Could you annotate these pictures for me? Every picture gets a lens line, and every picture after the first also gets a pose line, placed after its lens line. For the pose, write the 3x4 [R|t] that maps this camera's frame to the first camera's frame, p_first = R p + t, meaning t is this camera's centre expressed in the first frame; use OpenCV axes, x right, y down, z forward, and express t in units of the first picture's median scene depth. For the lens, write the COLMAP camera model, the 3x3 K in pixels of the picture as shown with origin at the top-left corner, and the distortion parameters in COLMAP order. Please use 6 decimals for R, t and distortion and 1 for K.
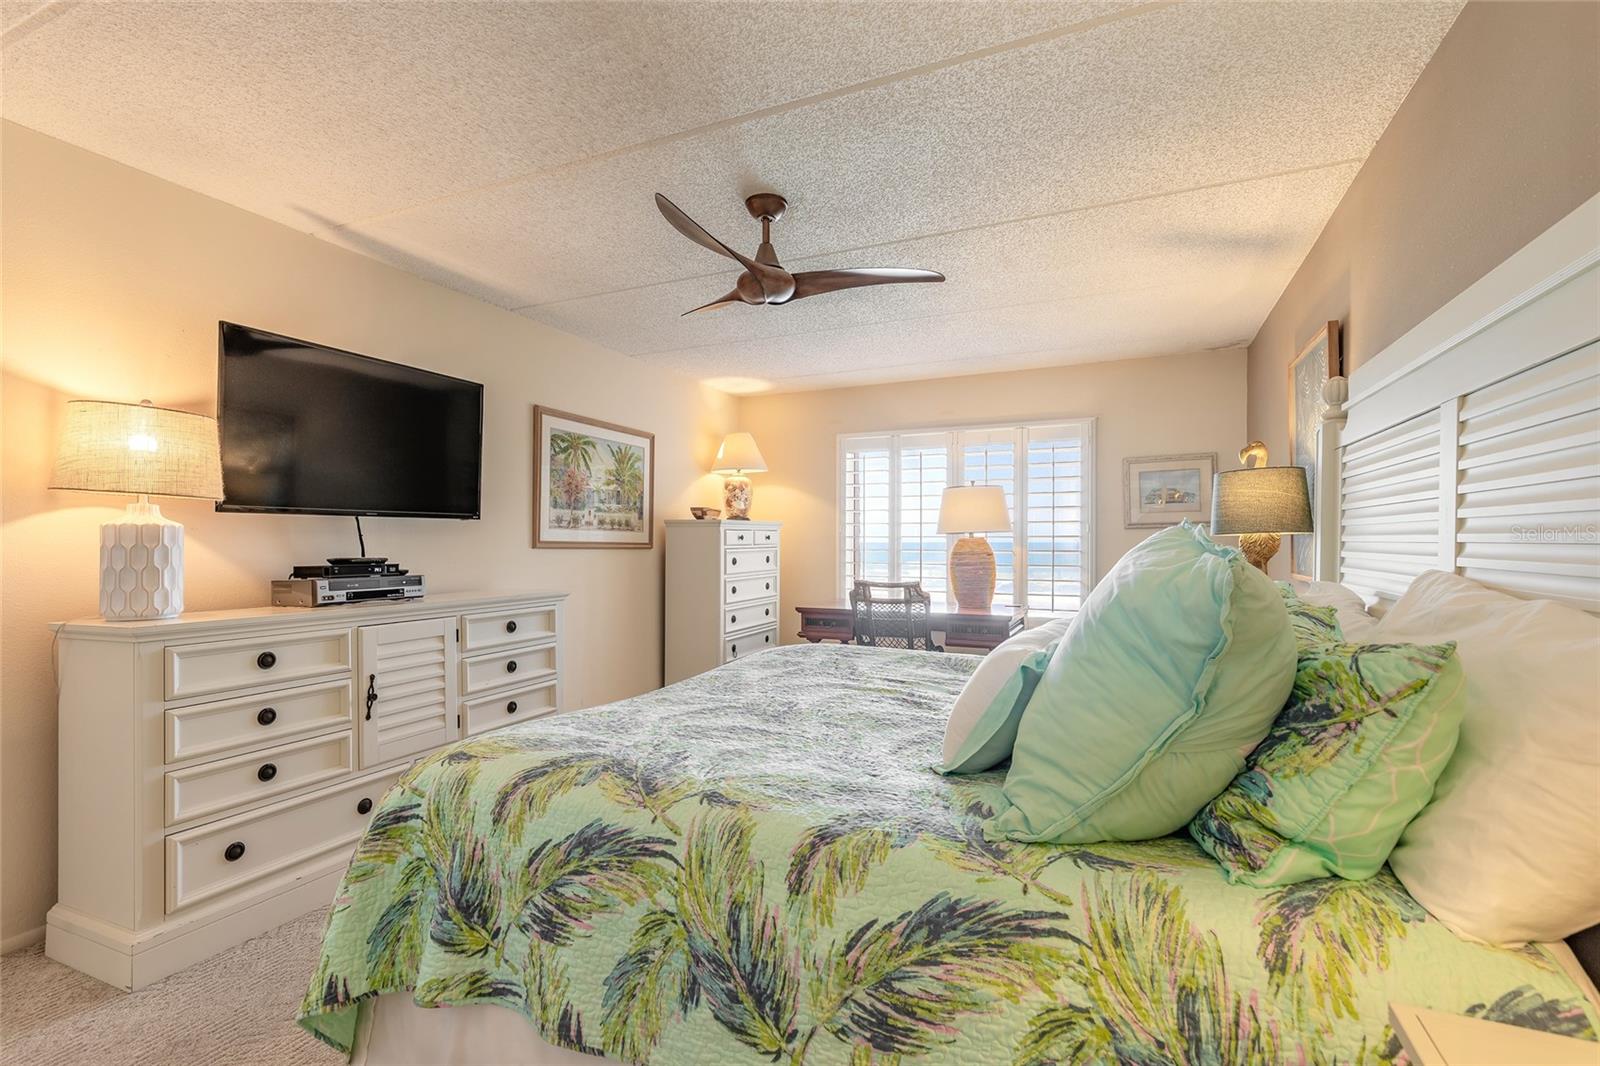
lens RADIAL K [[729.8, 0, 796.3], [0, 729.8, 537.9], [0, 0, 1]] dist [0.006520, -0.000217]
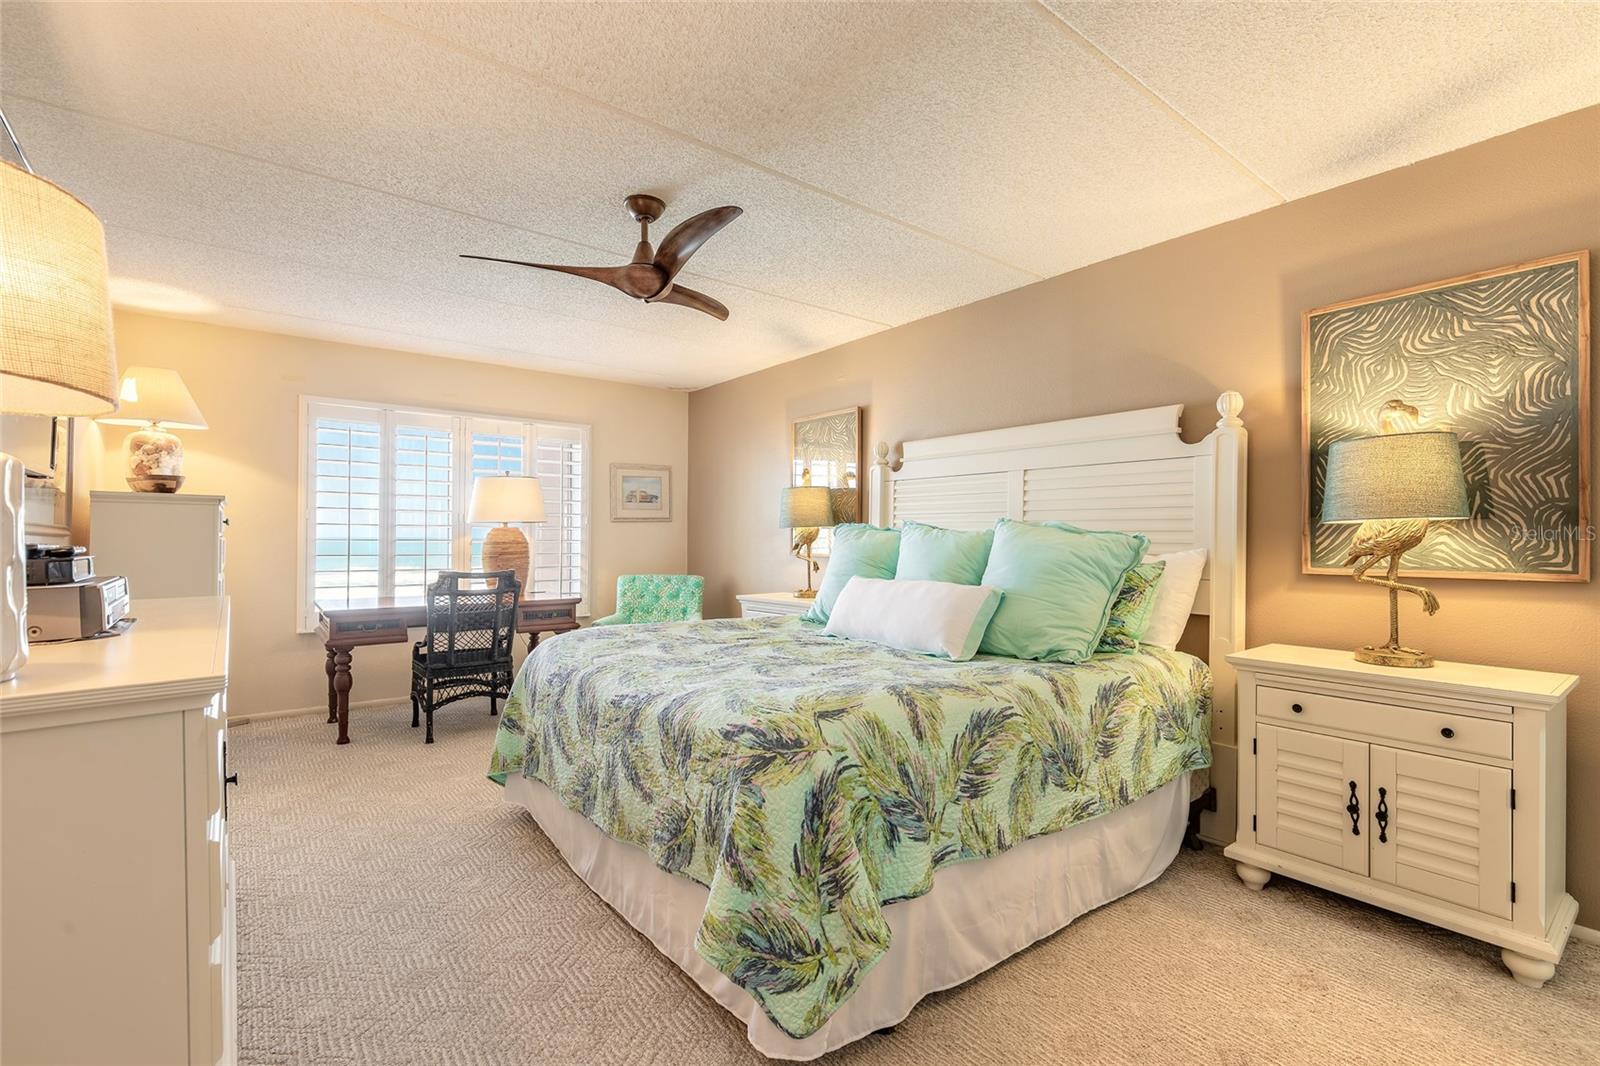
lens RADIAL K [[708.6, 0, 831.7], [0, 708.6, 531.5], [0, 0, 1]] dist [0.001239, 0.000029]
pose [[0.451794, 0.012196, 0.892039, -1.679146], [-0.009982, 0.999913, -0.008616, 0.037361], [-0.892066, -0.005012, 0.451877, 0.606089]]
